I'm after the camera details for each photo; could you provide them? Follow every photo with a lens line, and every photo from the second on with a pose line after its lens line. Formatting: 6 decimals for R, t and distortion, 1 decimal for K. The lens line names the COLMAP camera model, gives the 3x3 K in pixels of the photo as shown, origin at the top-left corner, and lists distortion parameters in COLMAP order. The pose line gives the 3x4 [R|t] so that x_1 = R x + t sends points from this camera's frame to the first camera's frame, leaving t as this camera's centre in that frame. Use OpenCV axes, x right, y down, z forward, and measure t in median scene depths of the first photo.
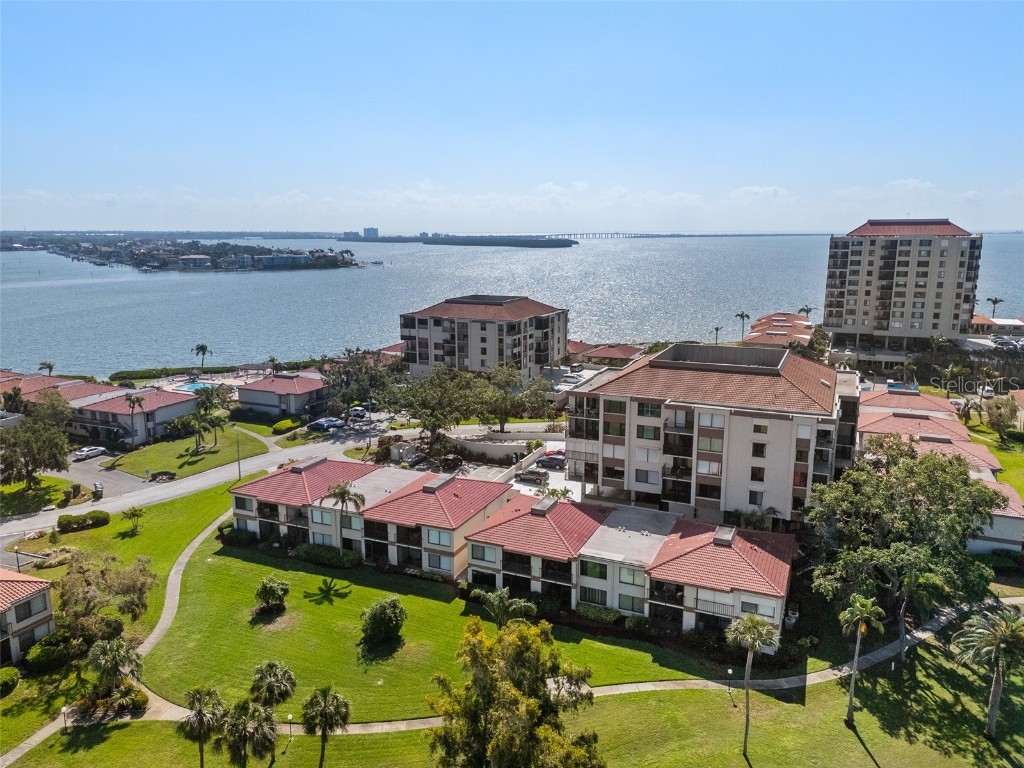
lens RADIAL K [[753.3, 0, 512.0], [0, 753.3, 384.0], [0, 0, 1]] dist [0.073633, -0.077381]
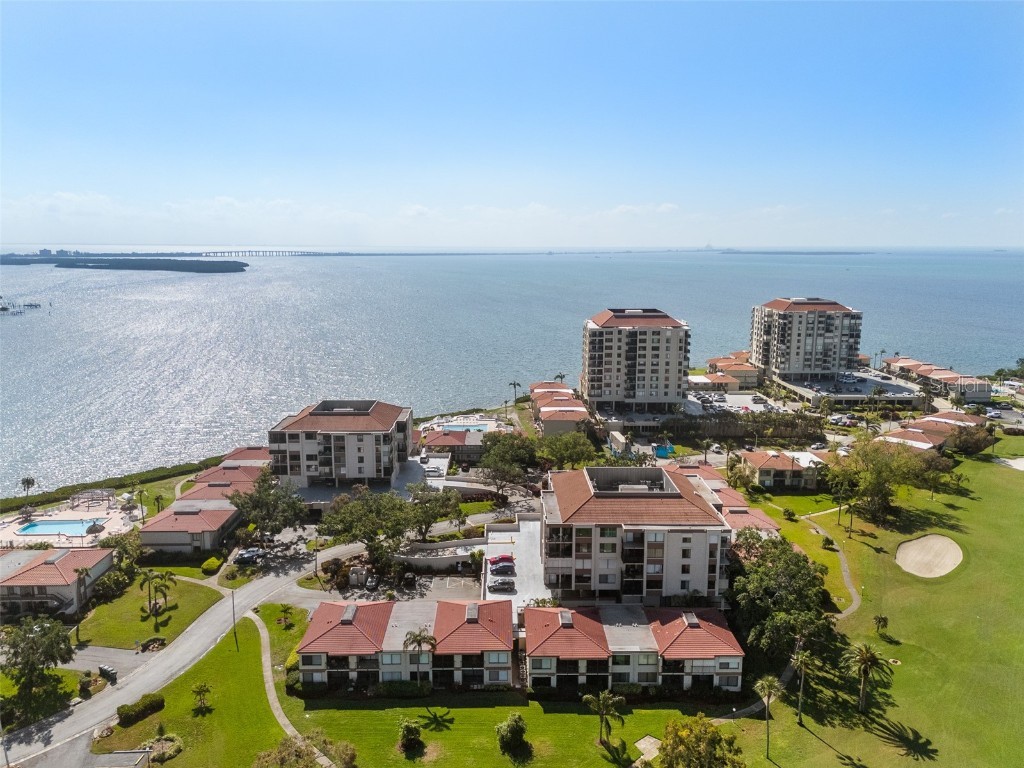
lens RADIAL K [[763.3, 0, 512.0], [0, 763.3, 384.0], [0, 0, 1]] dist [0.080918, -0.083881]
pose [[0.908402, -0.071660, 0.411911, -0.550562], [0.080148, 0.996777, -0.003344, -0.250617], [-0.410344, 0.036052, 0.911218, -0.249567]]
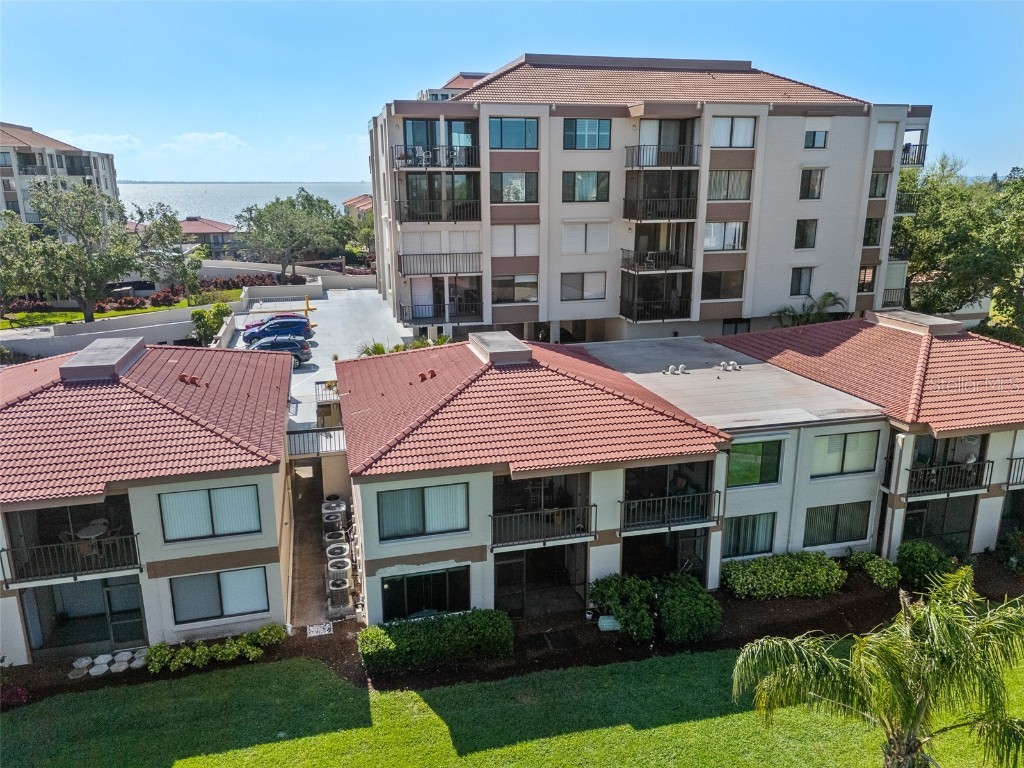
lens RADIAL K [[753.3, 0, 512.0], [0, 753.3, 384.0], [0, 0, 1]] dist [0.073633, -0.077381]
pose [[0.785283, -0.163421, 0.597180, -0.154093], [0.129827, 0.986556, 0.099255, 0.131307], [-0.605372, -0.000413, 0.795943, 0.648707]]
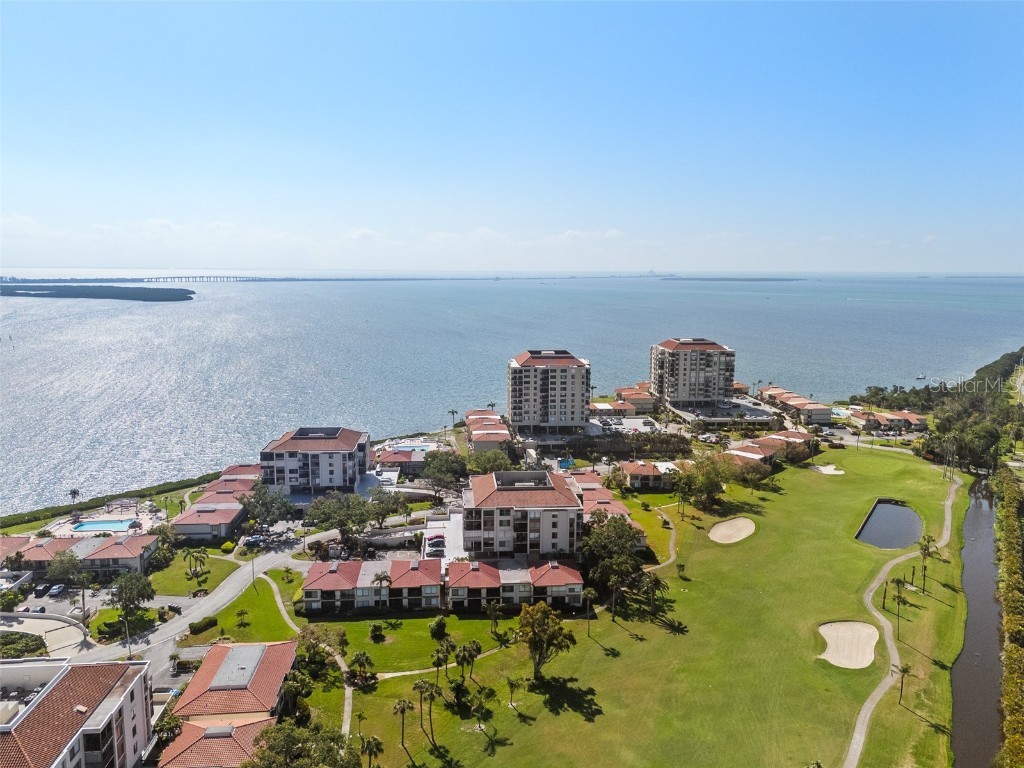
lens RADIAL K [[763.3, 0, 512.0], [0, 763.3, 384.0], [0, 0, 1]] dist [0.080918, -0.083881]
pose [[0.878237, -0.065493, 0.473720, -0.805167], [0.089343, 0.995608, -0.027990, -0.266870], [-0.469806, 0.066905, 0.880231, -0.955586]]
